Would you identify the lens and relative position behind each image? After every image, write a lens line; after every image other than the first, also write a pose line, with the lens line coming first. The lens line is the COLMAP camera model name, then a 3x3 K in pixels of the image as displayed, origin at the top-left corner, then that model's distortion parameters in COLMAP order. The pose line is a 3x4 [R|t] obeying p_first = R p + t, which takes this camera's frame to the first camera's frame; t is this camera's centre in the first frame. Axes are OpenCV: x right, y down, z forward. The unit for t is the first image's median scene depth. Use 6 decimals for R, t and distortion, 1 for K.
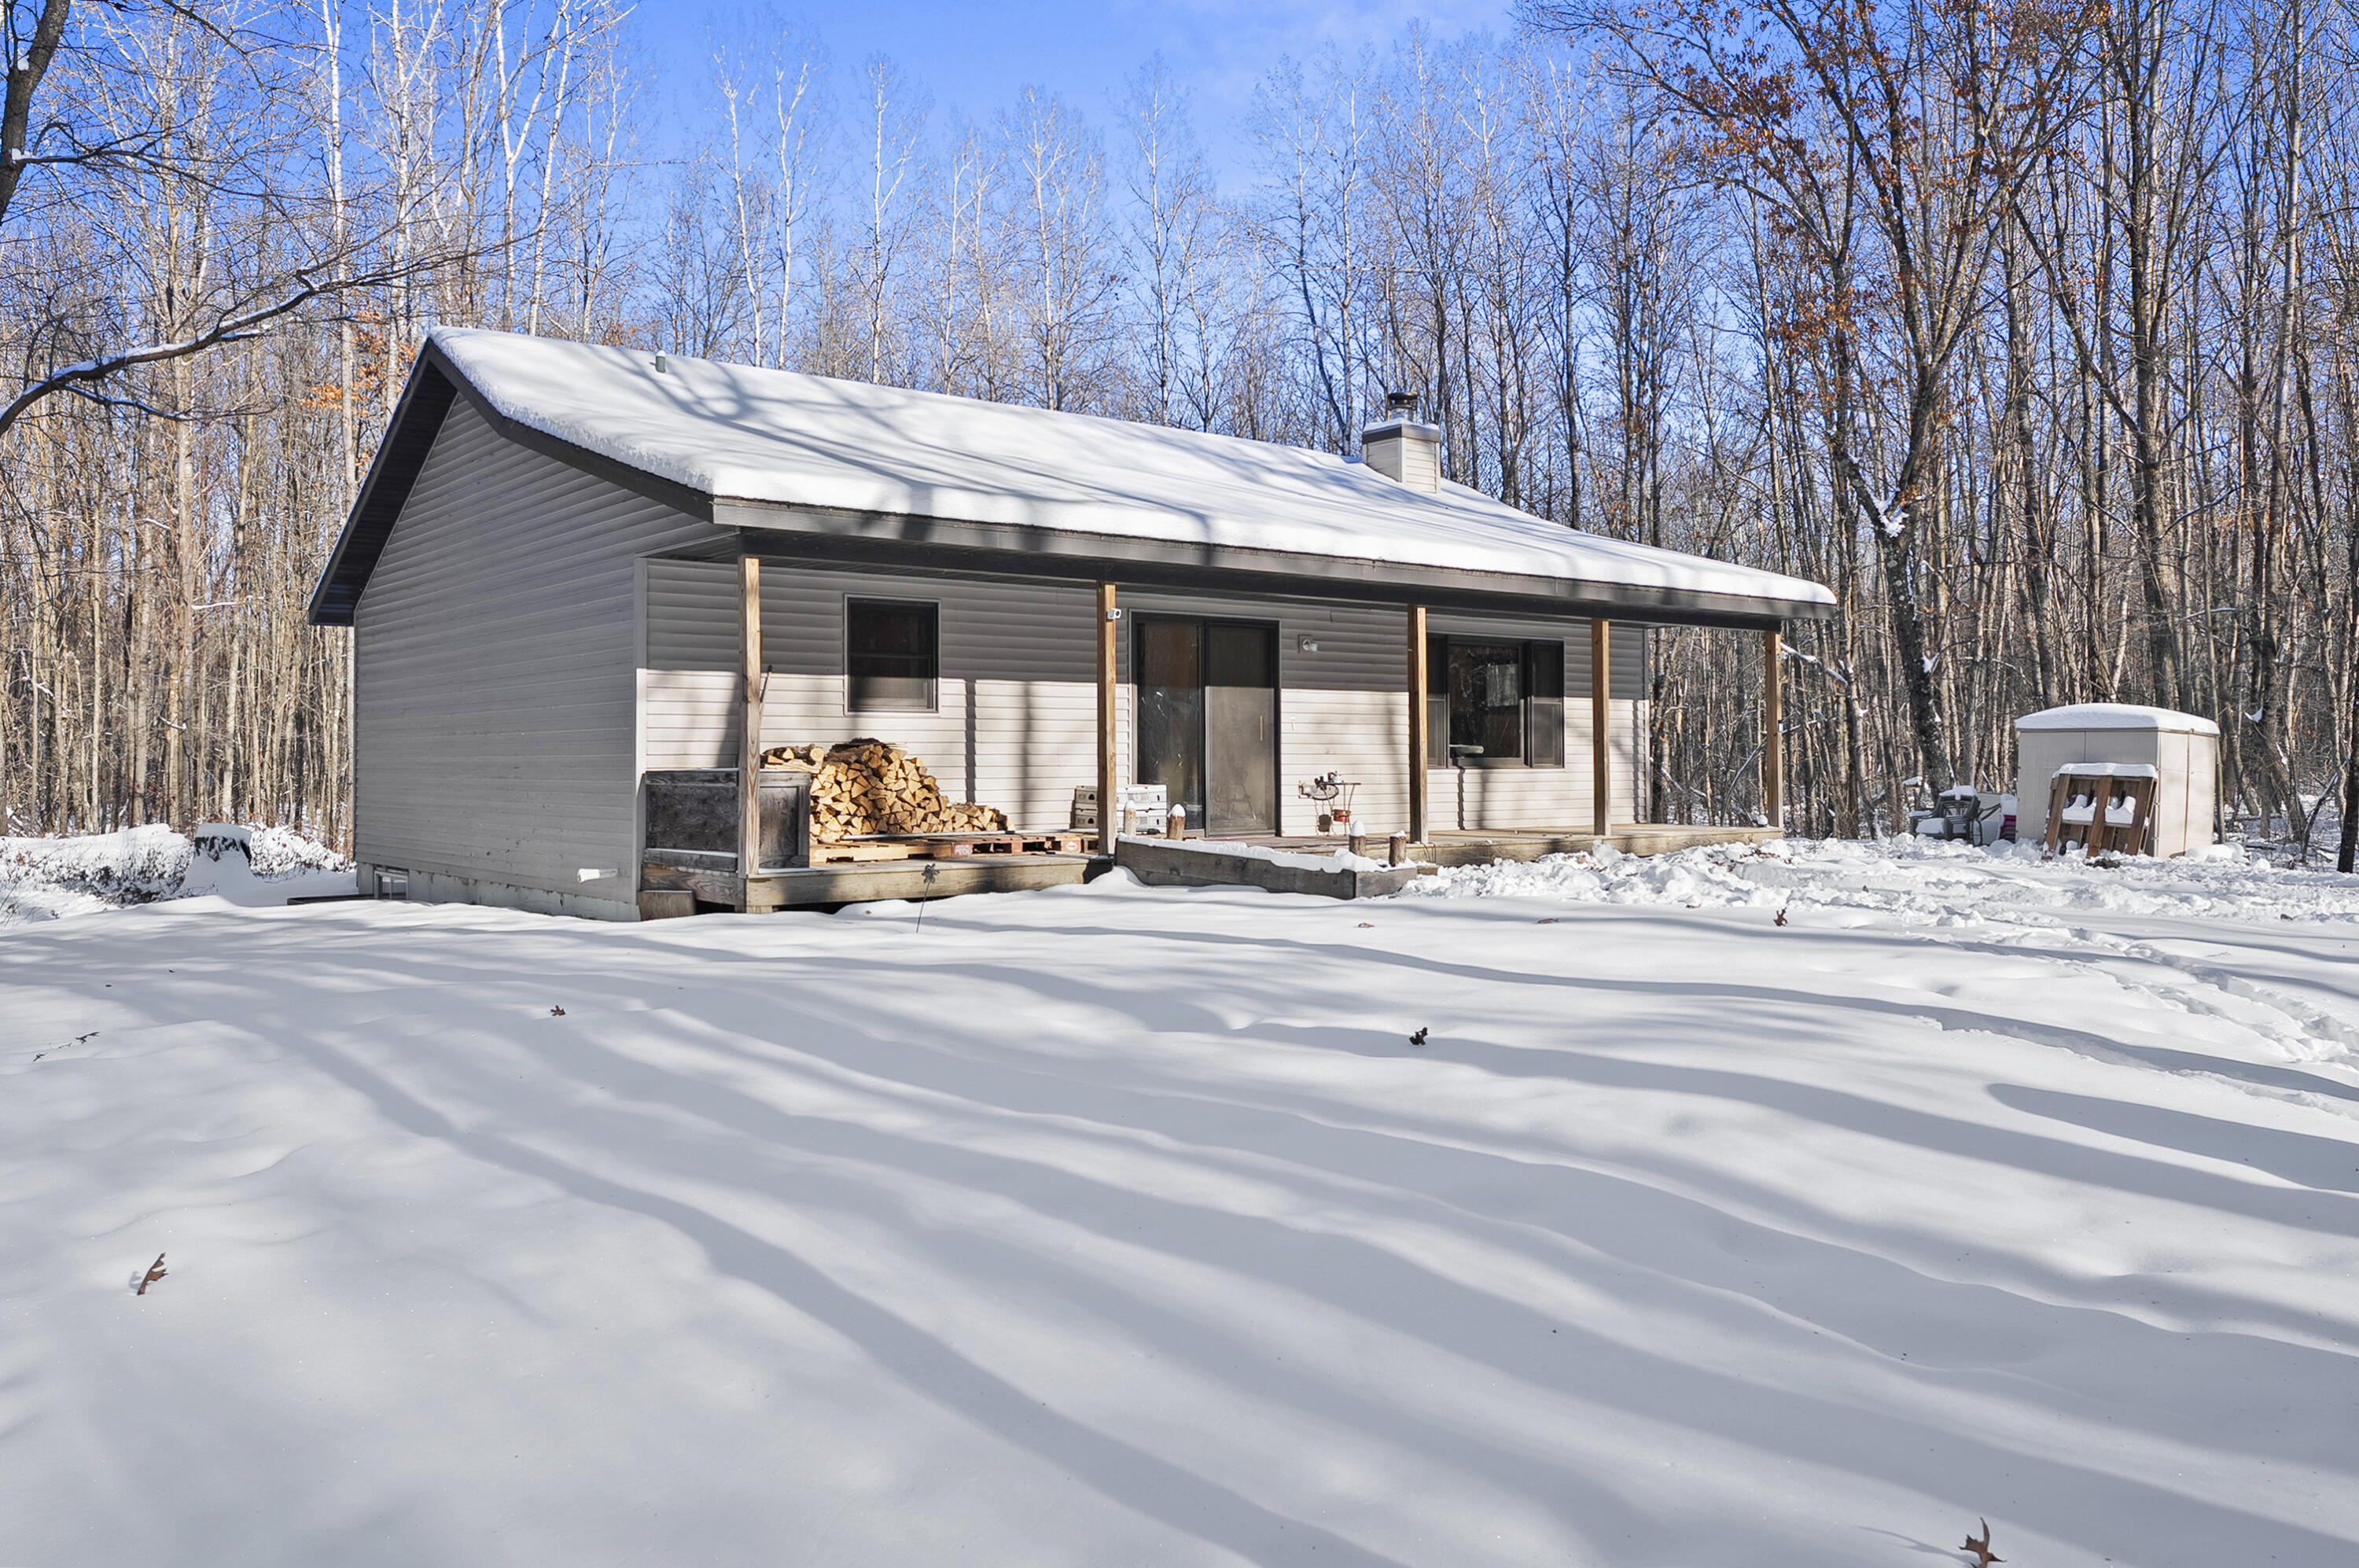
lens RADIAL K [[1750.6, 0, 1179.5], [0, 1750.6, 784.0], [0, 0, 1]] dist [-0.007248, -0.001849]
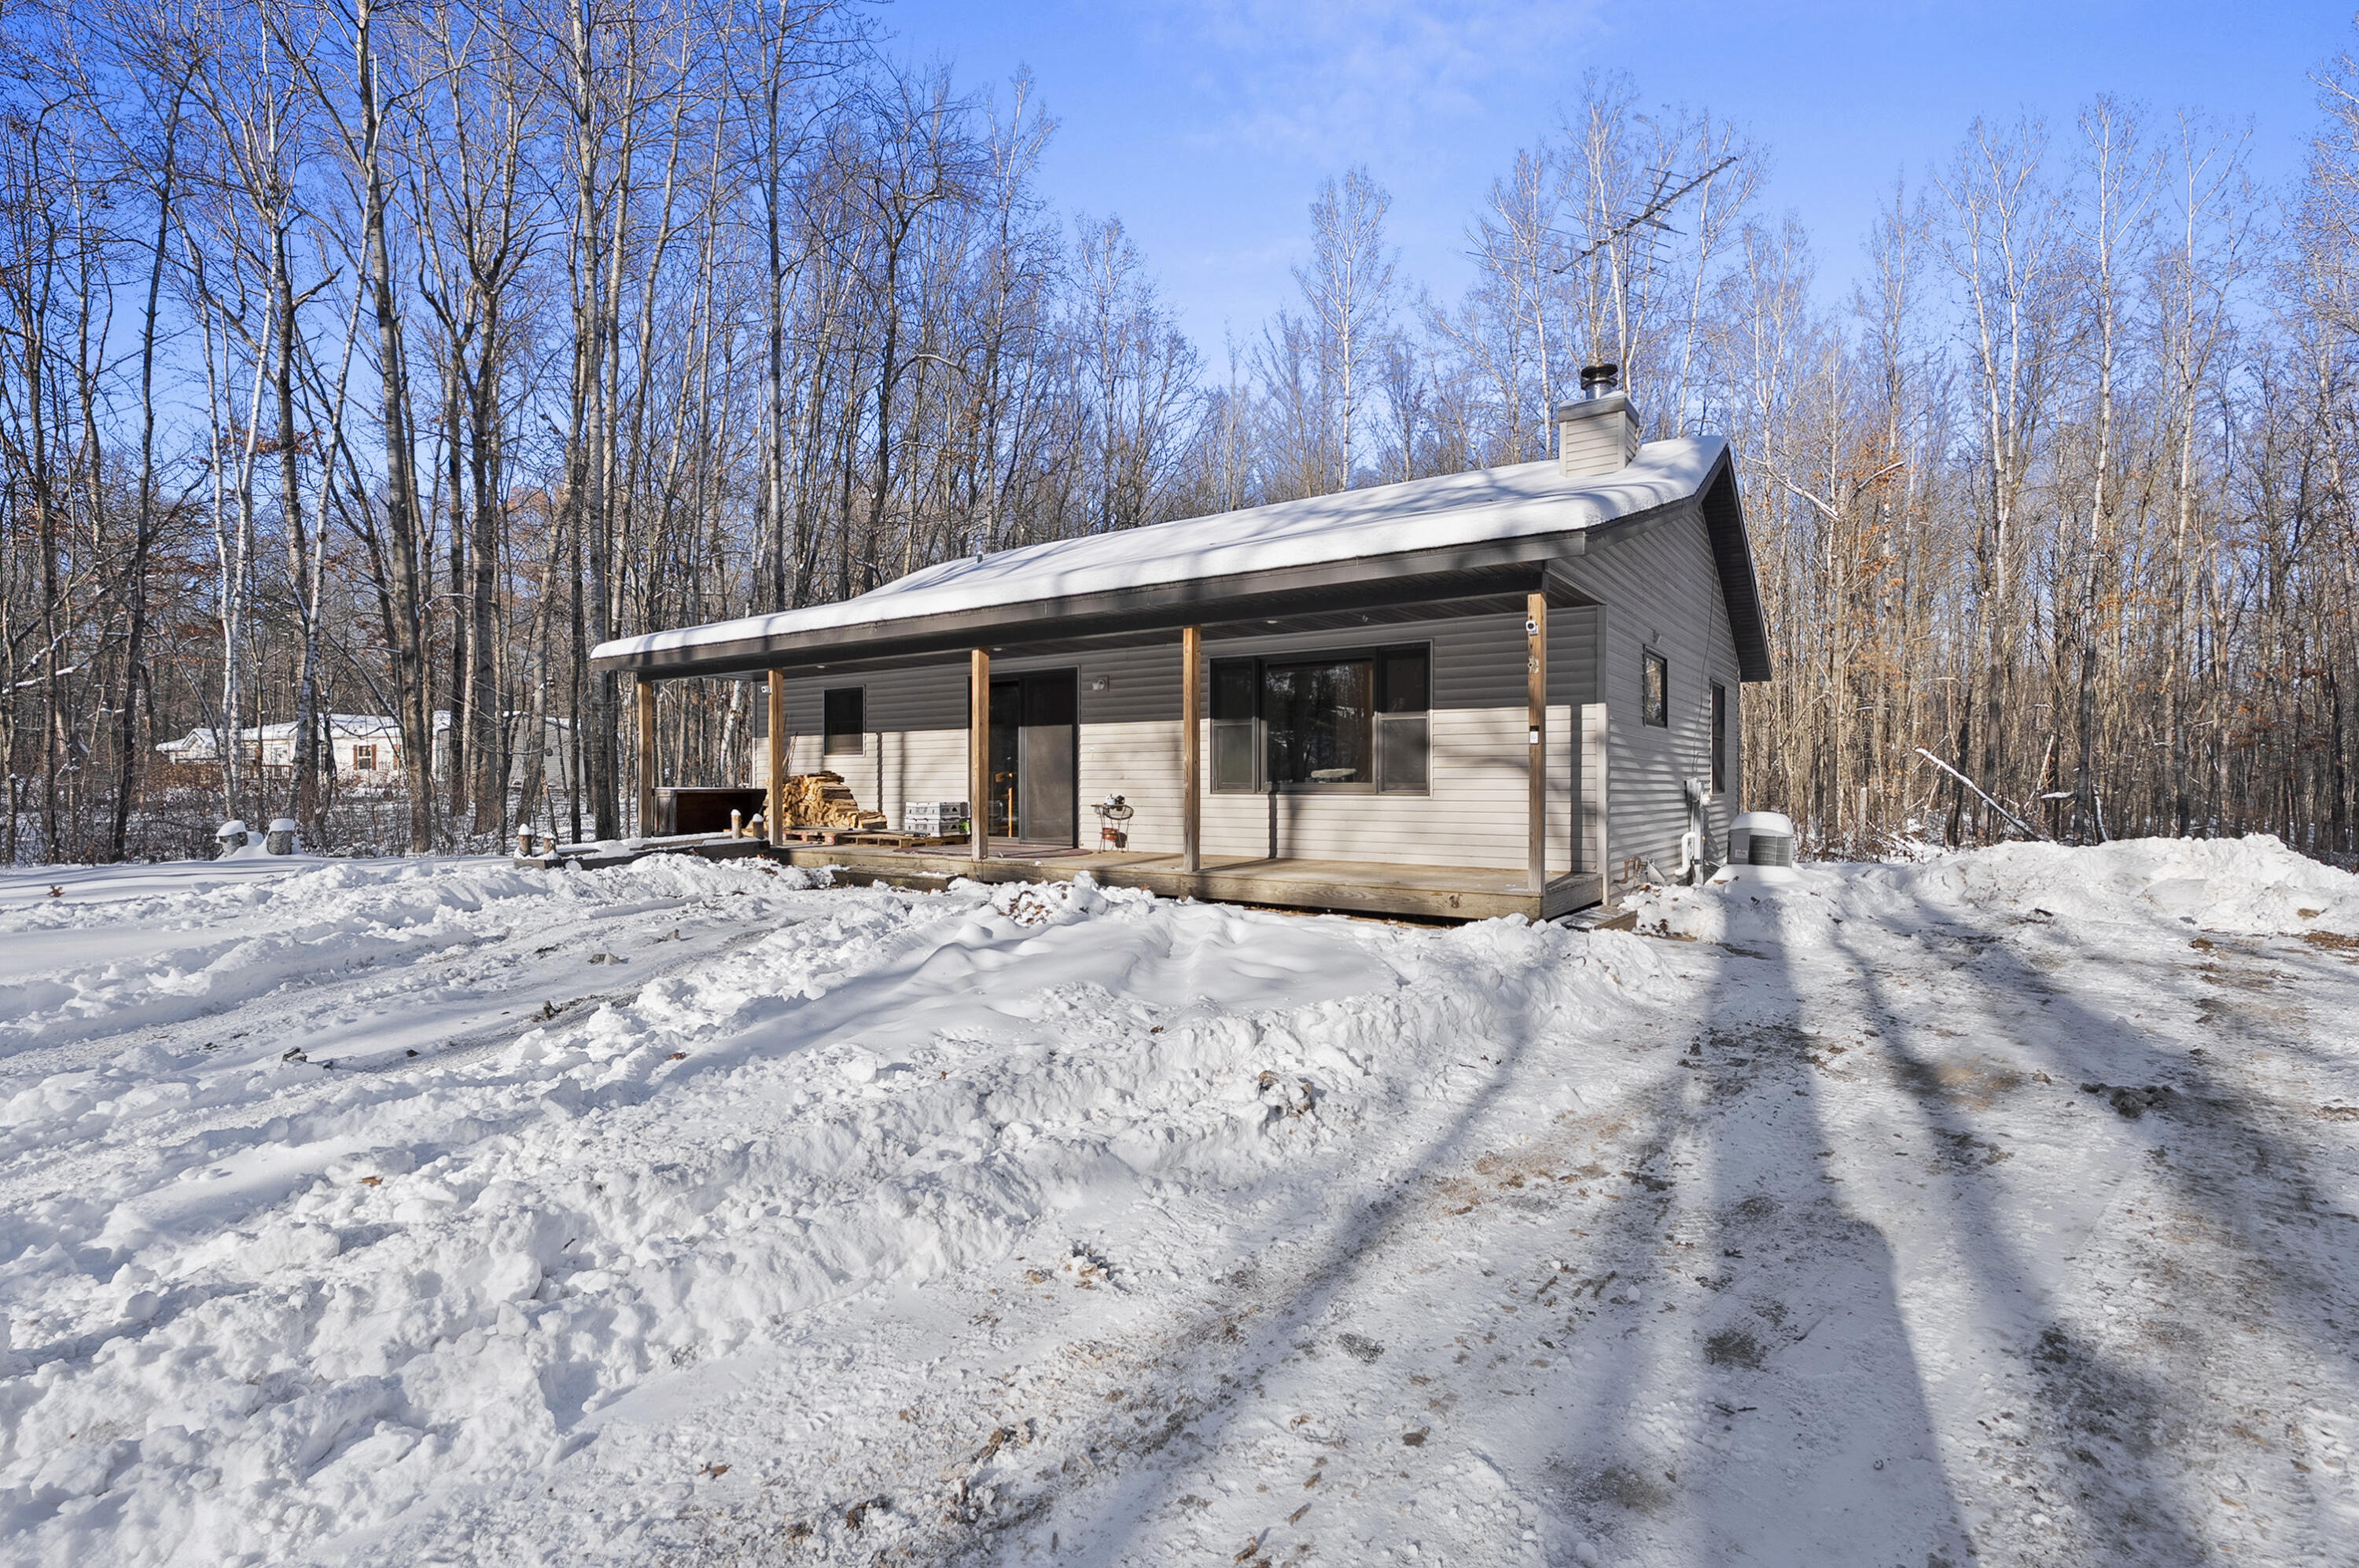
lens RADIAL K [[1055.8, 0, 1177.3], [0, 1055.8, 777.4], [0, 0, 1]] dist [-0.000658, -0.008281]
pose [[0.283216, -0.000904, -0.959056, 0.864366], [-0.014784, 0.999877, -0.005308, -0.017679], [0.958942, 0.015682, 0.283168, 0.971476]]
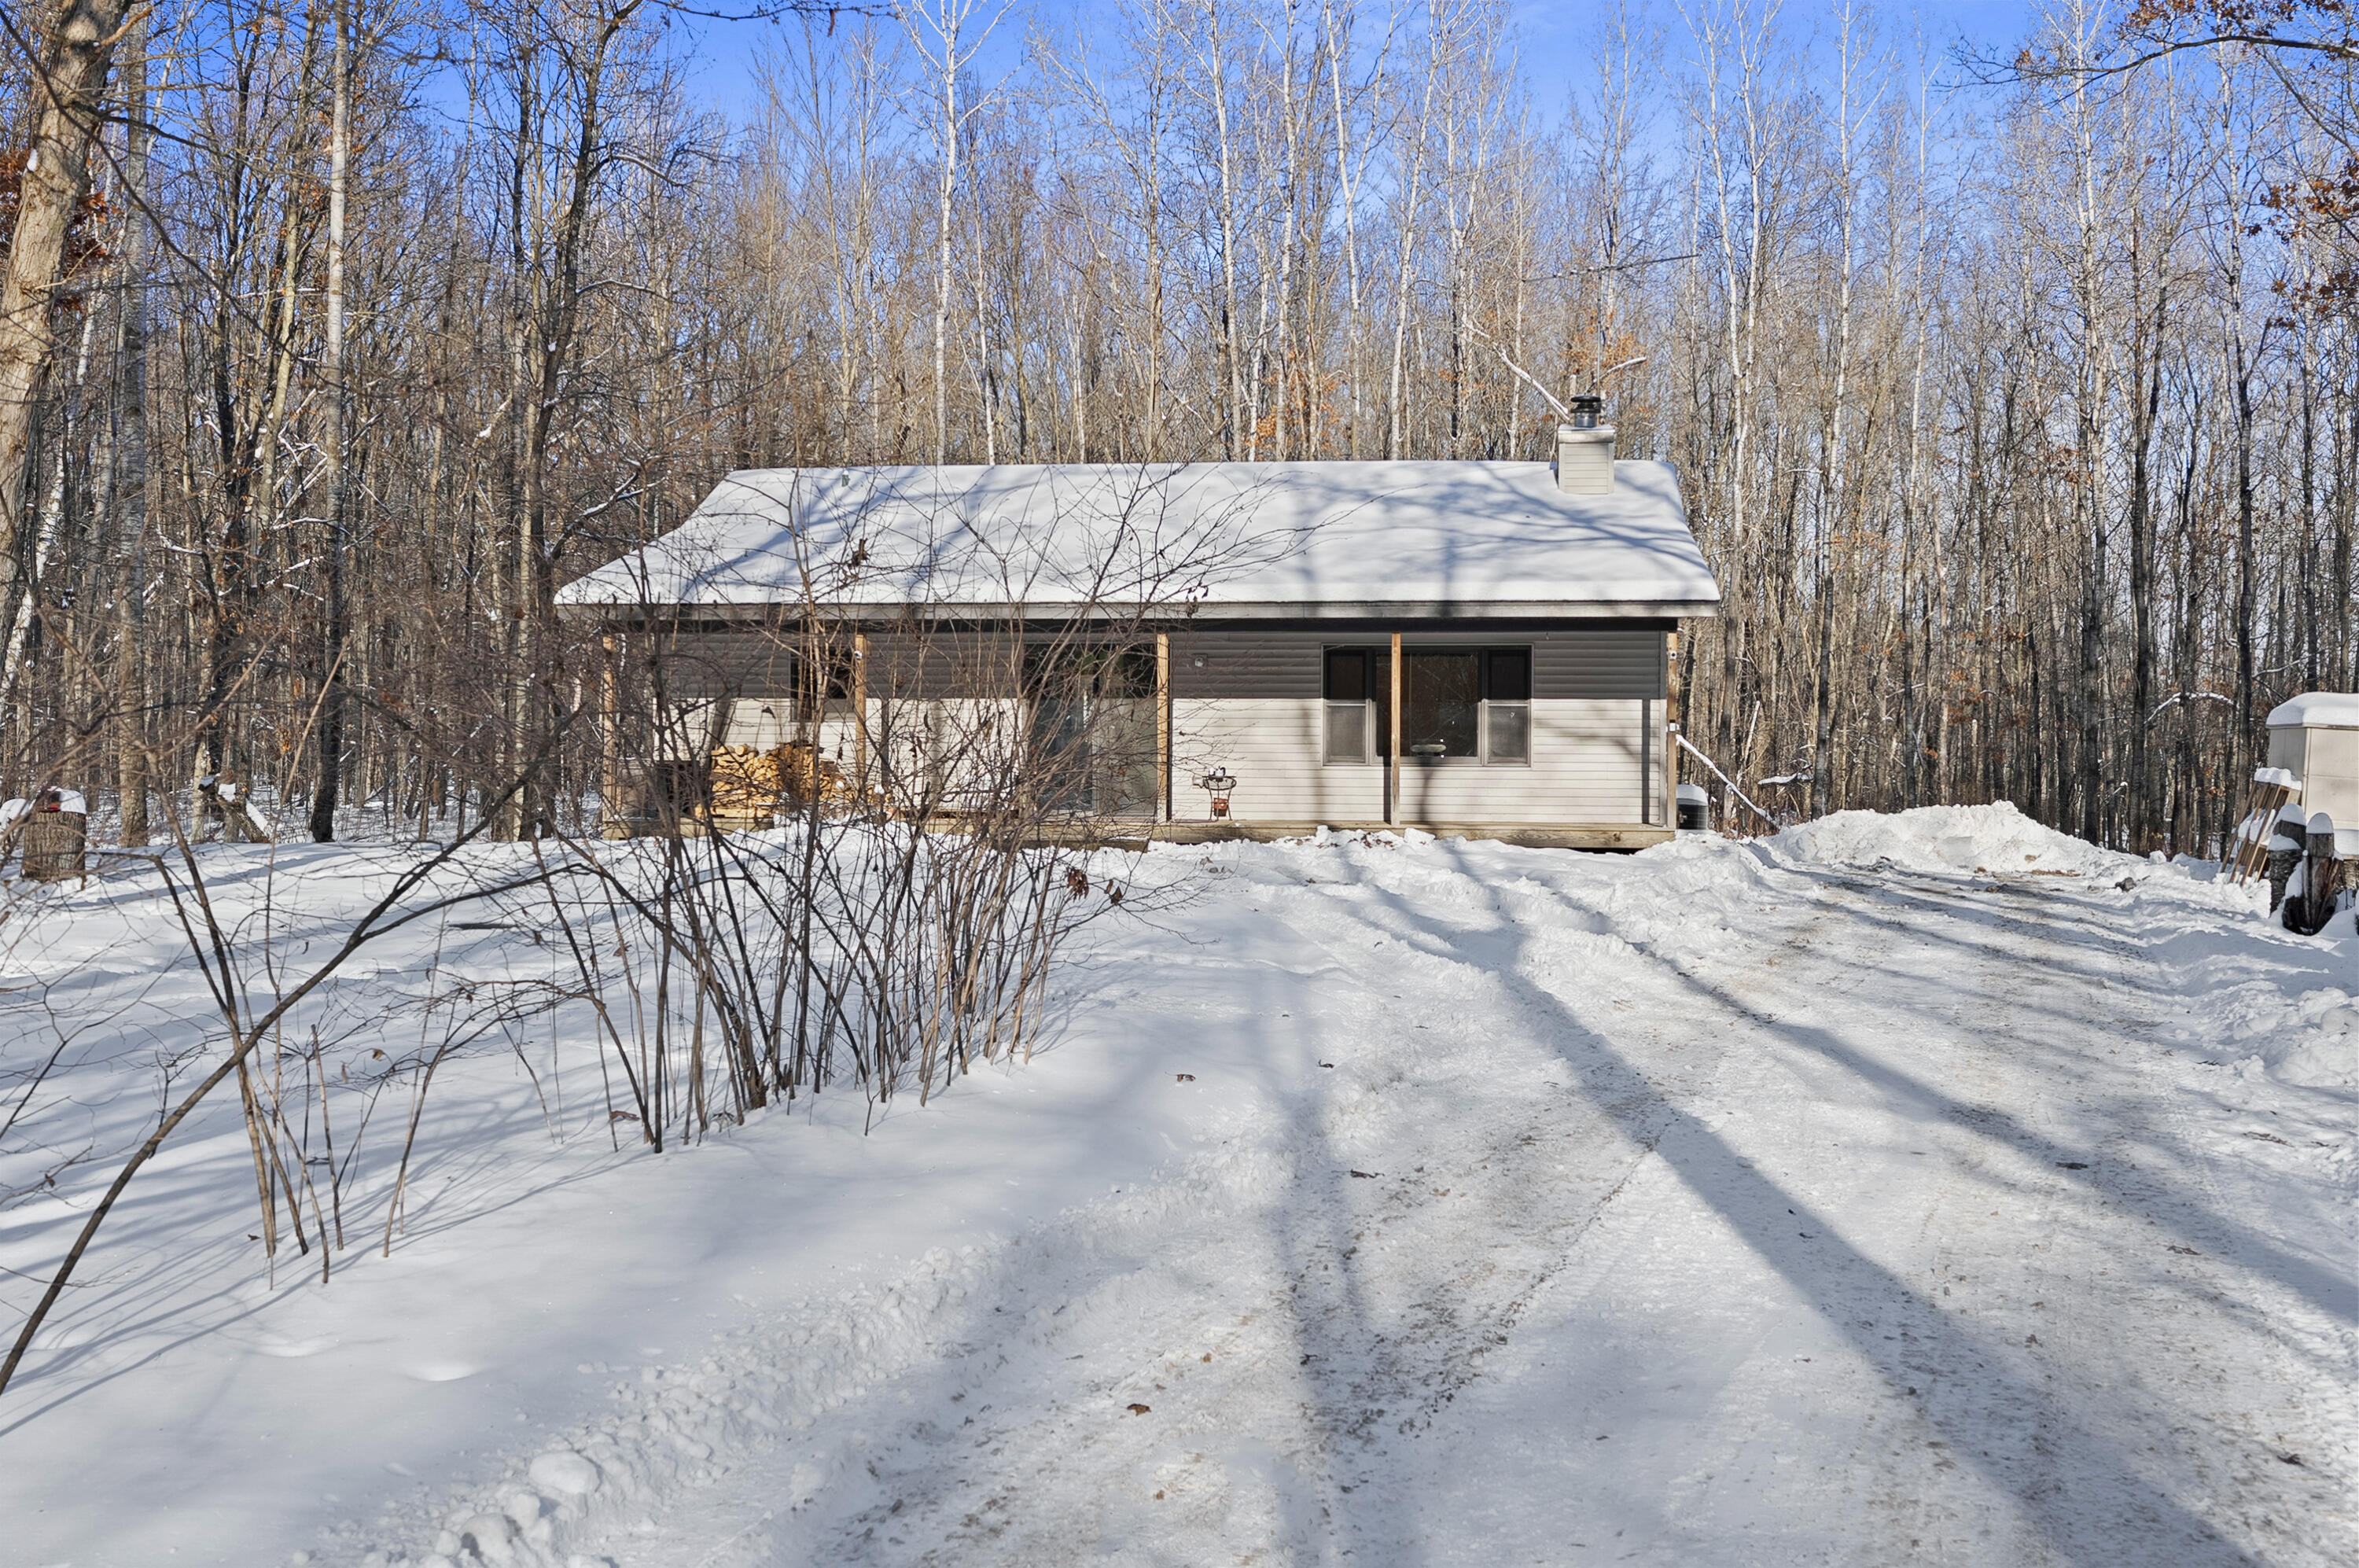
lens RADIAL K [[2283.1, 0, 1179.5], [0, 2283.1, 784.0], [0, 0, 1]] dist [0.143920, -0.673137]
pose [[0.698542, 0.011929, -0.715470, 1.372575], [-0.017016, 0.999855, 0.000057, 0.005814], [0.715367, 0.012135, 0.698644, -0.139257]]
